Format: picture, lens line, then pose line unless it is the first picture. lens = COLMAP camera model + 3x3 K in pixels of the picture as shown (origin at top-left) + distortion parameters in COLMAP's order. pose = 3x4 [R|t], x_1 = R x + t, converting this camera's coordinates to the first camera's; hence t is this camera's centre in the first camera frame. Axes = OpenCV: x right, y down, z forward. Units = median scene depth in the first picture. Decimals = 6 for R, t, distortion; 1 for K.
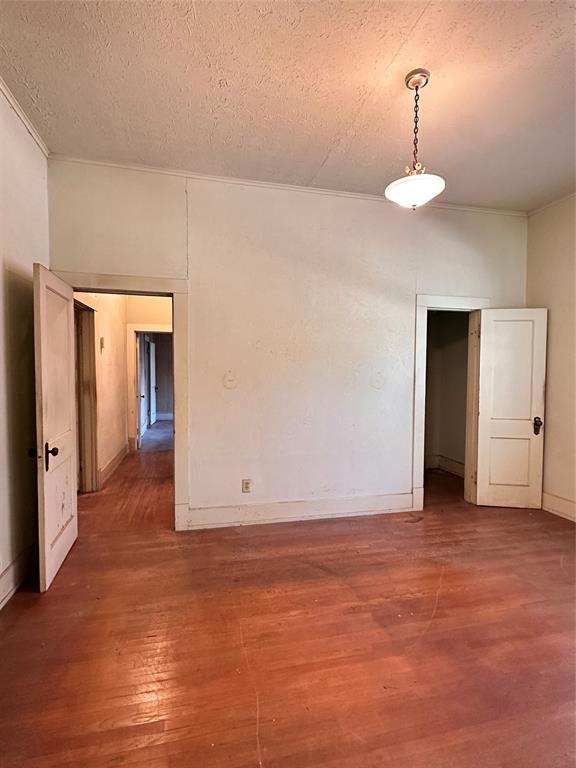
lens RADIAL K [[389.7, 0, 288.1], [0, 389.7, 383.8], [0, 0, 1]] dist [-0.001993, 0.000601]
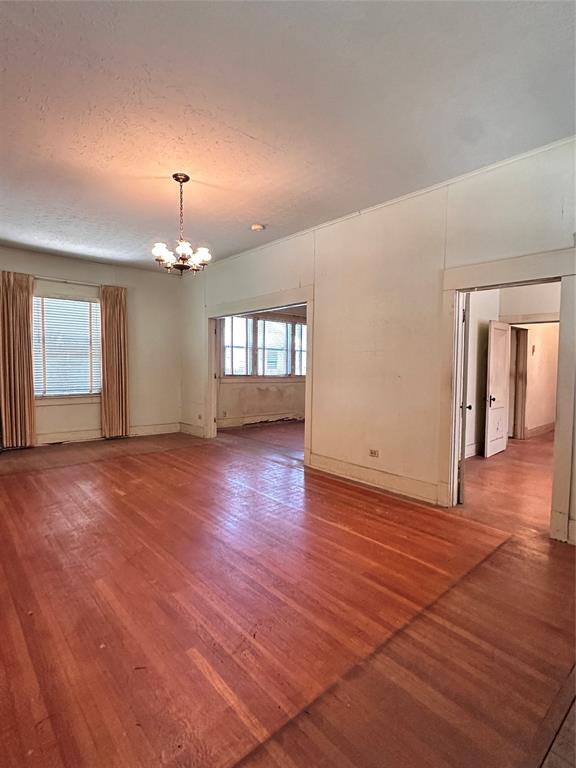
lens RADIAL K [[389.7, 0, 288.2], [0, 389.7, 384.3], [0, 0, 1]] dist [-0.001993, 0.000601]
pose [[0.468246, 0.044148, -0.882495, 0.861488], [-0.043053, 0.998705, 0.027117, 0.075421], [0.882549, 0.025297, 0.469540, -1.158837]]
